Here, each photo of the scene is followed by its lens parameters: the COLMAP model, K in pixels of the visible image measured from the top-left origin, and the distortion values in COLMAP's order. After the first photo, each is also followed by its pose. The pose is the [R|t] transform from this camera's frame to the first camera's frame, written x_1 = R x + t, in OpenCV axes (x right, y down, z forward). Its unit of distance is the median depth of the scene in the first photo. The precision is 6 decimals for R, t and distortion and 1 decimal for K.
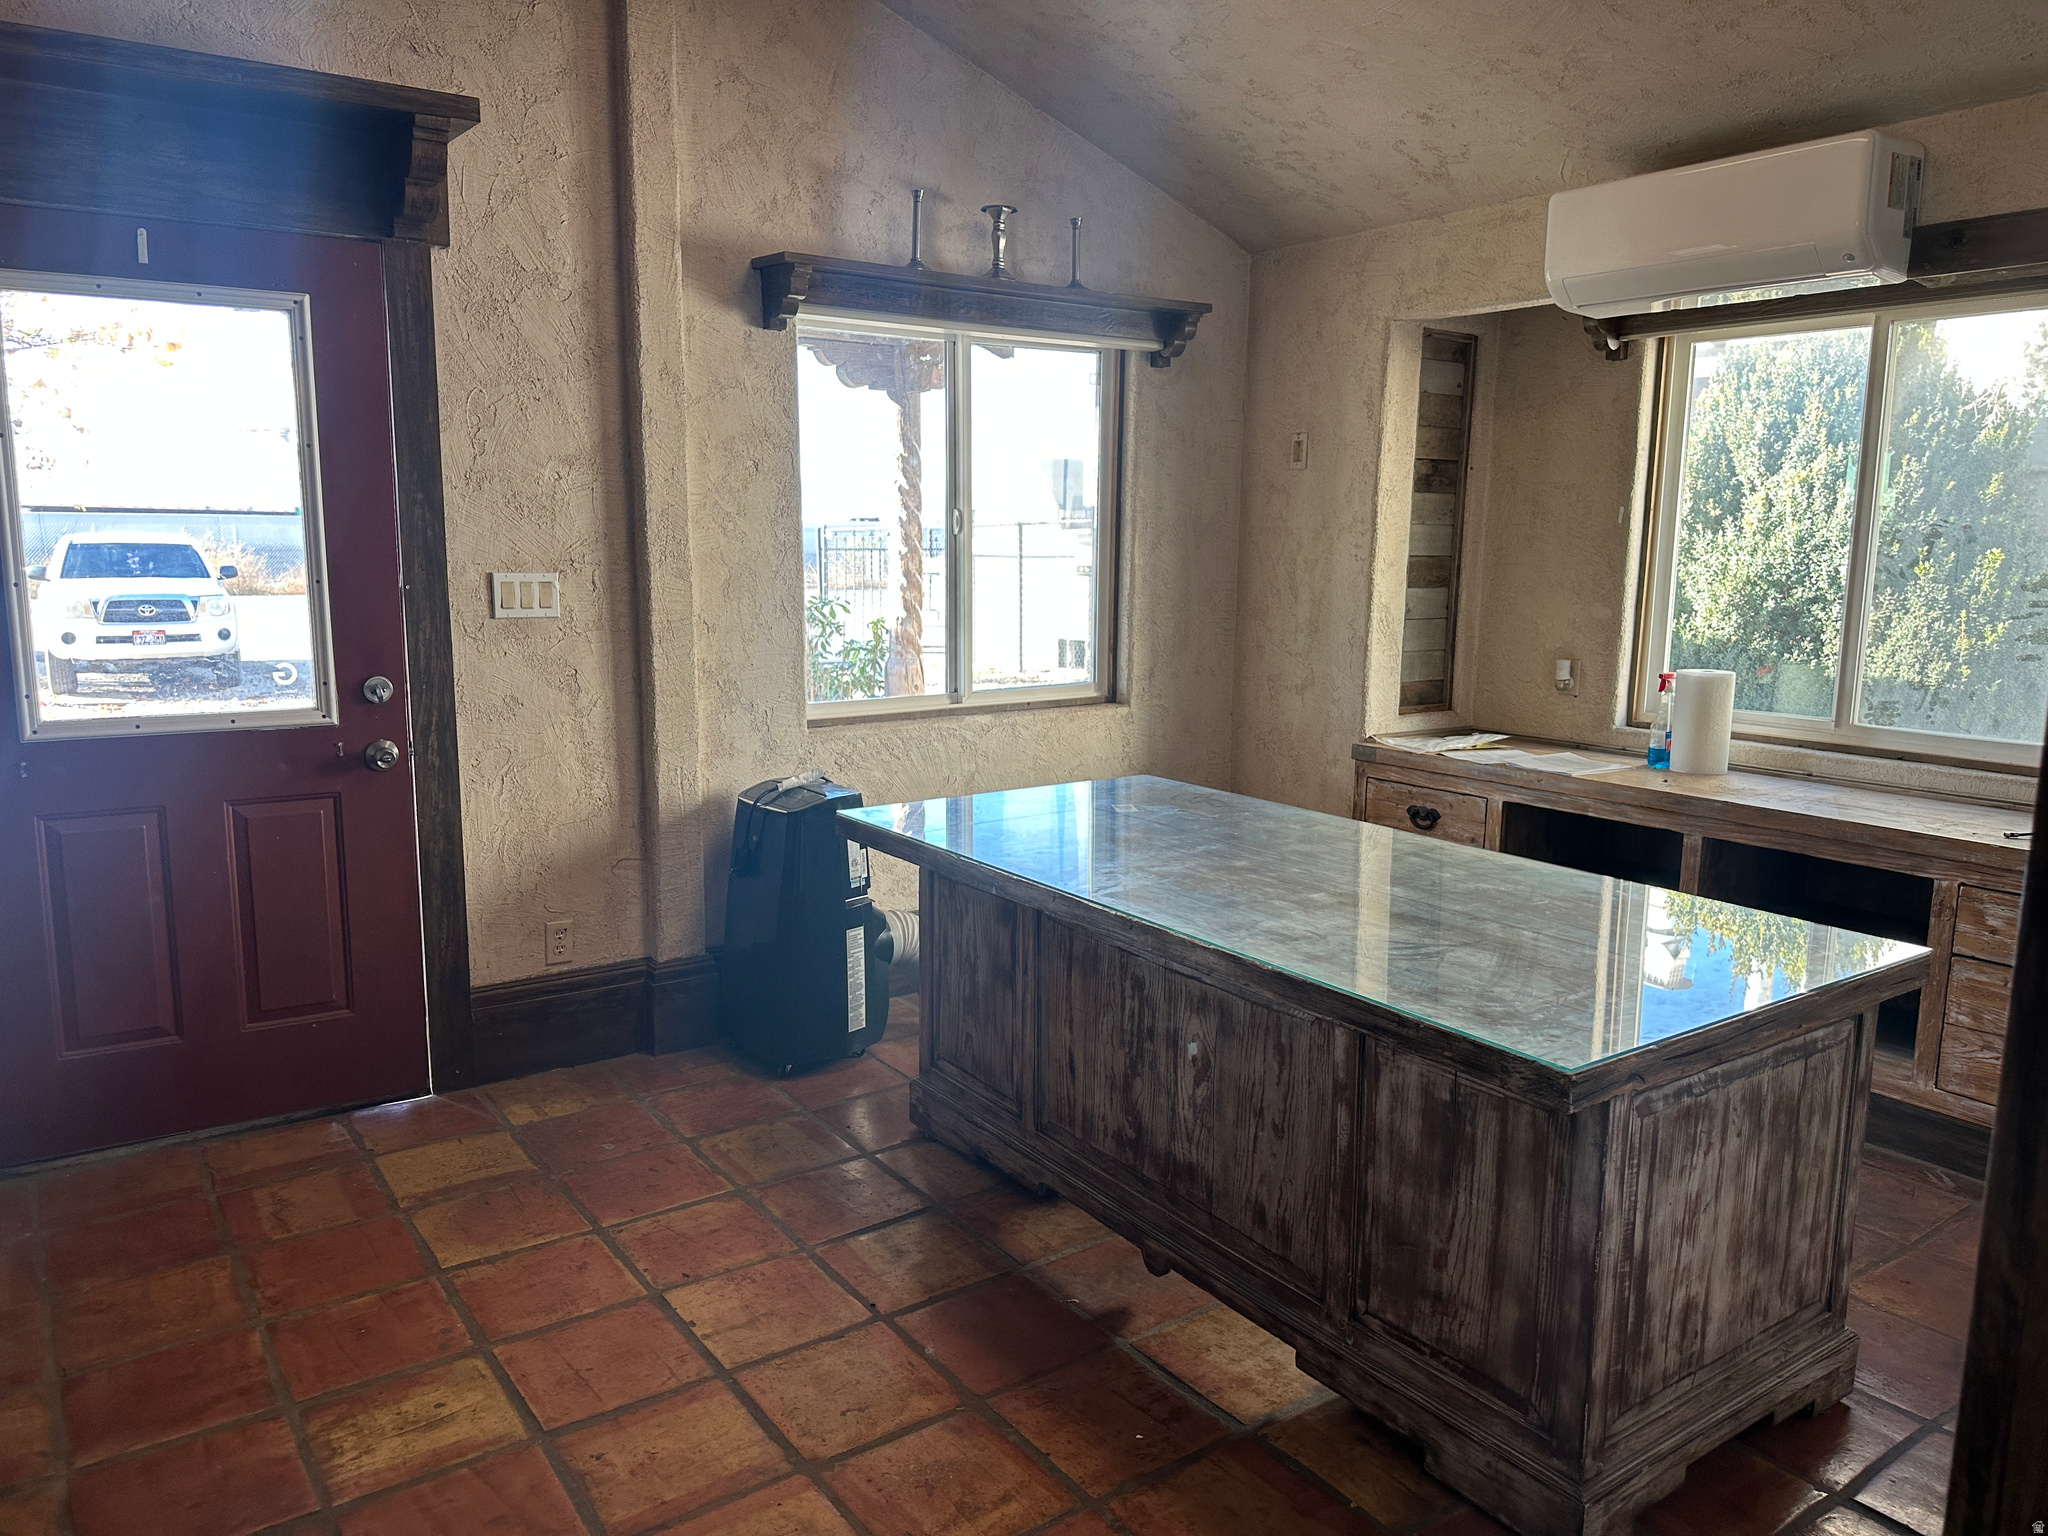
lens RADIAL K [[1447.5, 0, 1024.0], [0, 1447.5, 768.0], [0, 0, 1]] dist [0.073672, -0.102155]
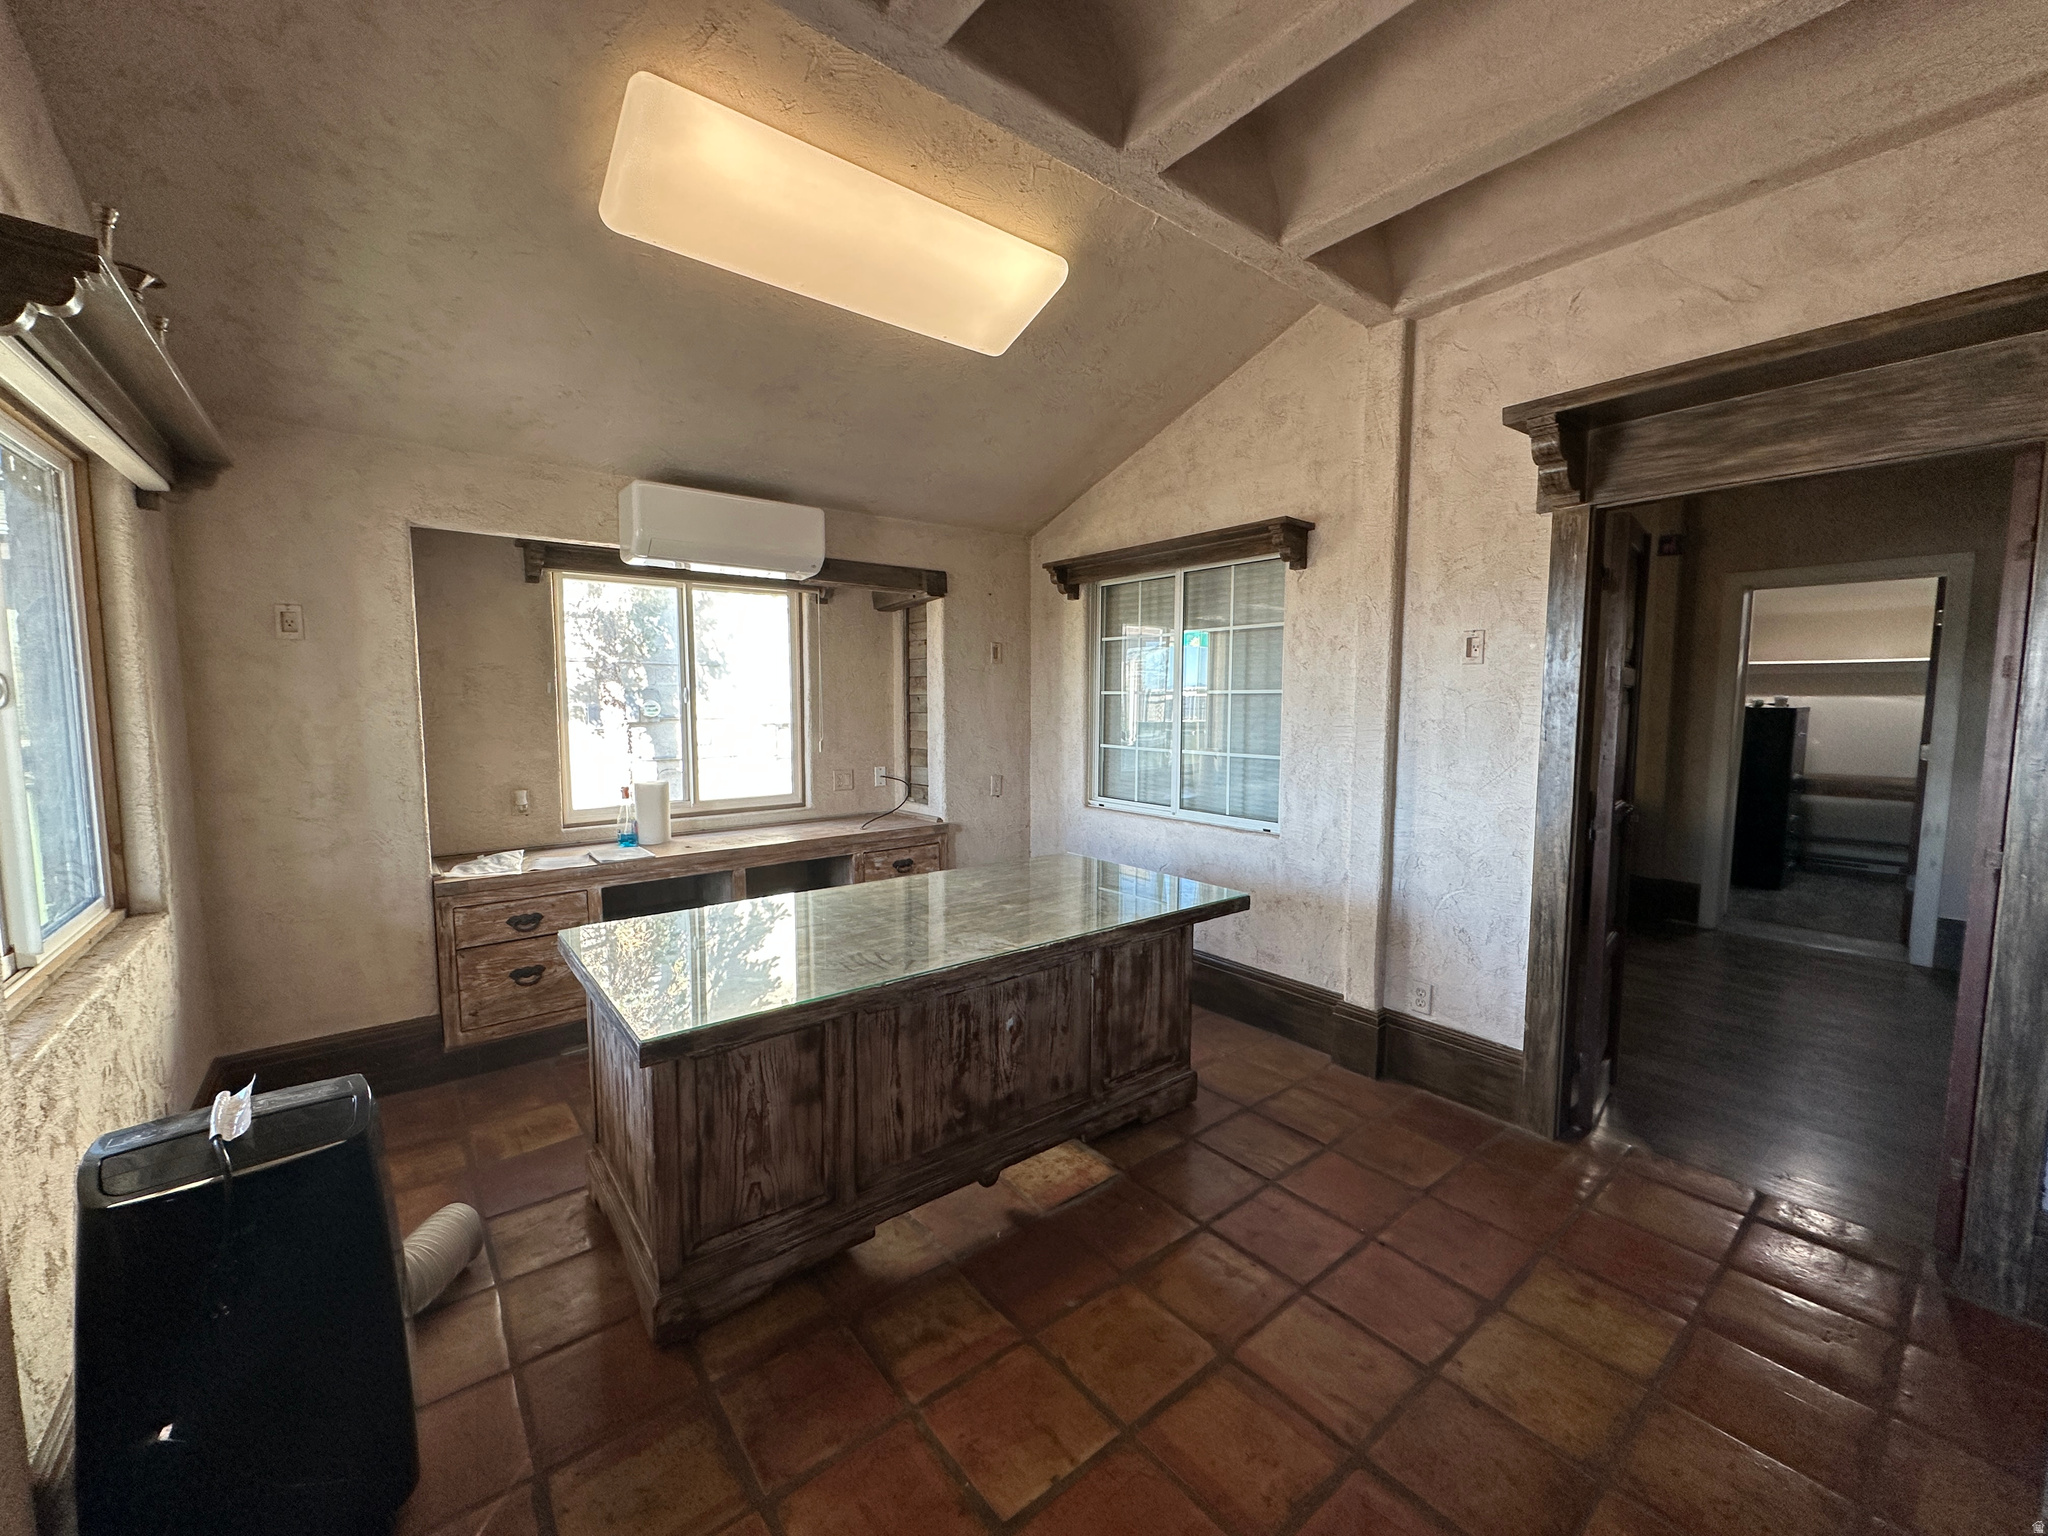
lens RADIAL K [[816.5, 0, 1024.0], [0, 816.5, 768.0], [0, 0, 1]] dist [-0.000002, 0.000084]
pose [[-0.069849, -0.096287, 0.992900, -0.612789], [0.154801, 0.982227, 0.106142, -0.145068], [-0.985473, 0.161115, -0.053702, 0.793359]]
